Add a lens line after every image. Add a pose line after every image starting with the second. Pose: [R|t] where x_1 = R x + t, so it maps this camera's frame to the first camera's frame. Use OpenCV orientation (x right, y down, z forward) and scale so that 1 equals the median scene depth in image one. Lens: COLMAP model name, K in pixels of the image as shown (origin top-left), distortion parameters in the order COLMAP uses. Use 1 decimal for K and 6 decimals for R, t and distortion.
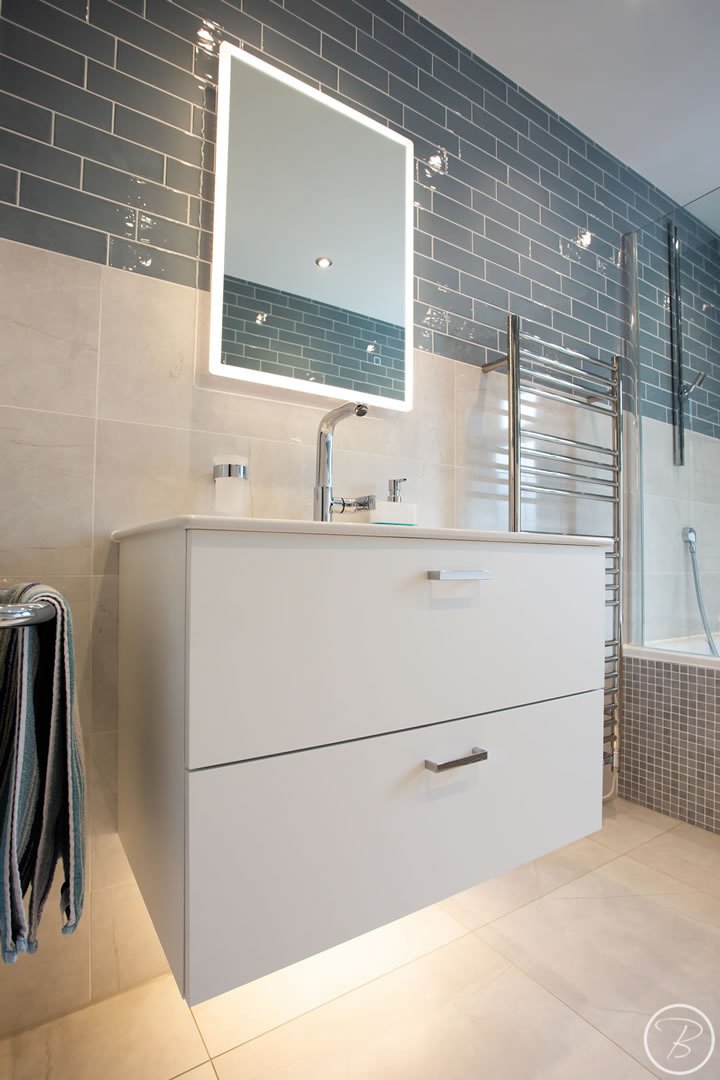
lens RADIAL K [[531.6, 0, 355.3], [0, 531.6, 549.4], [0, 0, 1]] dist [-0.054335, 0.007090]
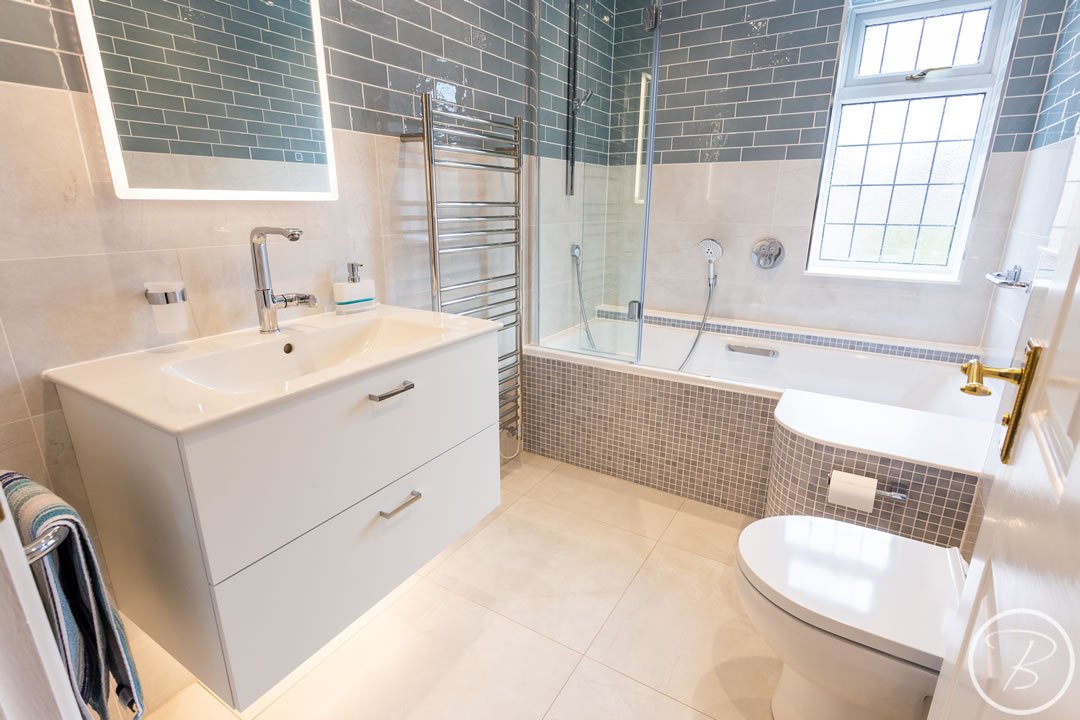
lens RADIAL K [[515.2, 0, 537.6], [0, 515.2, 359.4], [0, 0, 1]] dist [-0.008884, 0.006797]
pose [[0.901018, -0.132335, 0.413104, -0.004458], [-0.007067, 0.947725, 0.319011, -0.247317], [-0.433725, -0.290354, 0.852981, -0.166973]]
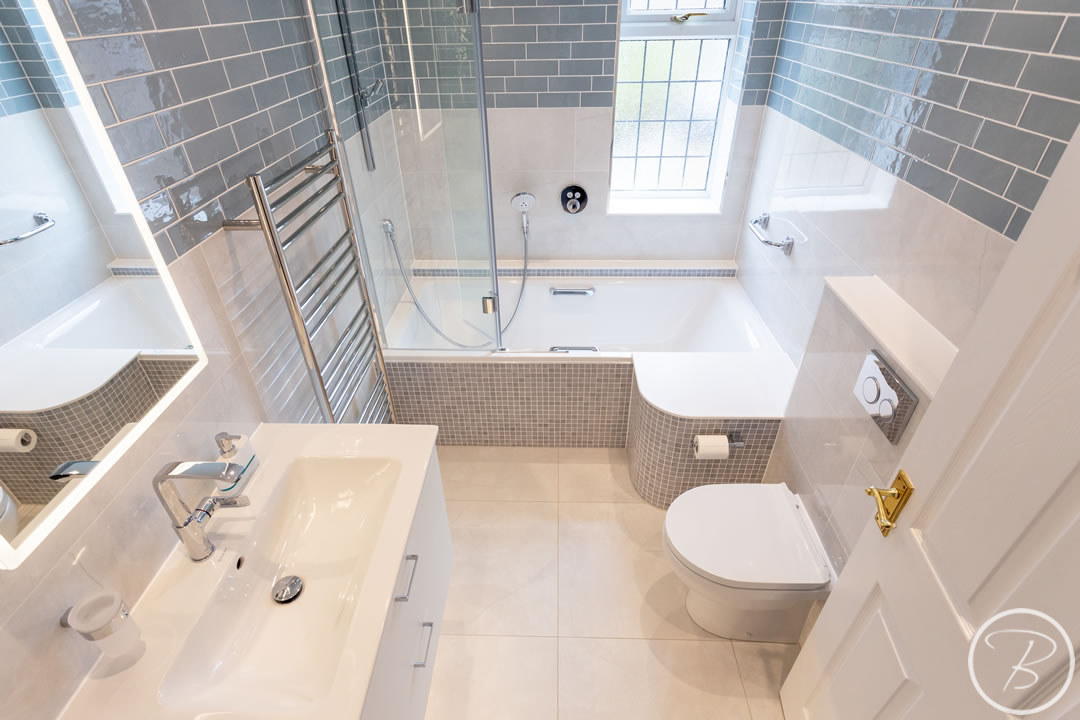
lens RADIAL K [[532.7, 0, 536.6], [0, 532.7, 360.6], [0, 0, 1]] dist [-0.001297, 0.005804]
pose [[0.562000, -0.486259, 0.669110, -0.150224], [-0.001336, 0.808412, 0.588615, -0.667428], [-0.827136, -0.331695, 0.453678, 0.129815]]
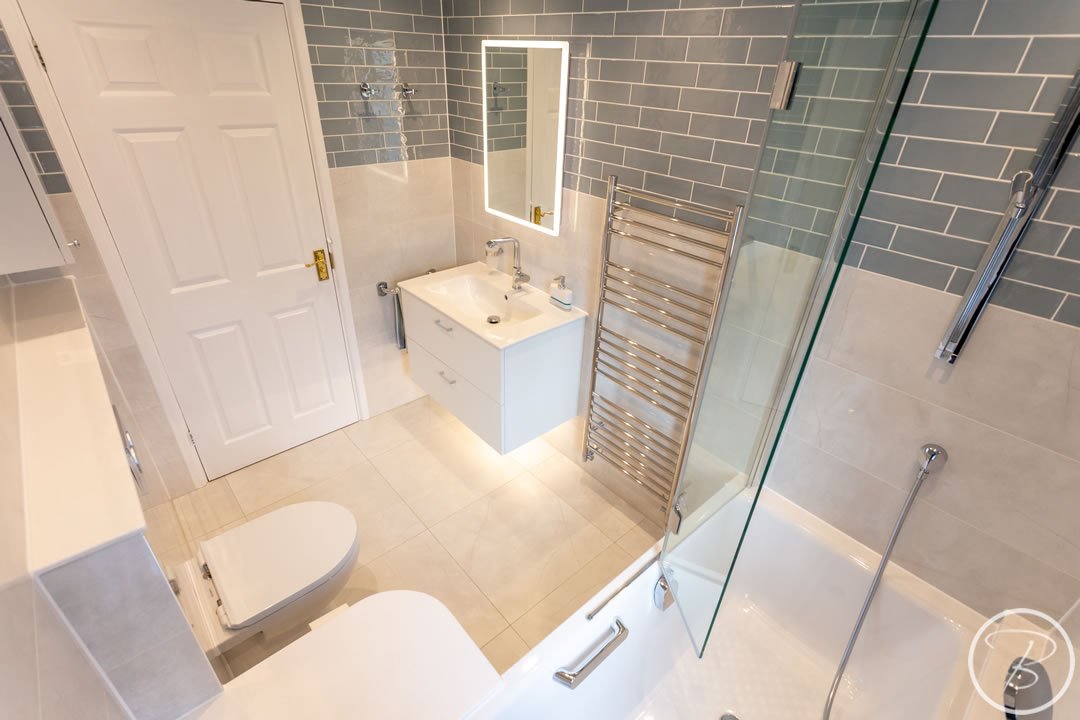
lens RADIAL K [[515.2, 0, 533.7], [0, 515.2, 354.4], [0, 0, 1]] dist [-0.008884, 0.006797]
pose [[0.160378, 0.495490, -0.853679, 1.462744], [0.002523, 0.864666, 0.502341, -0.657516], [0.987052, -0.082718, 0.137423, 0.566312]]
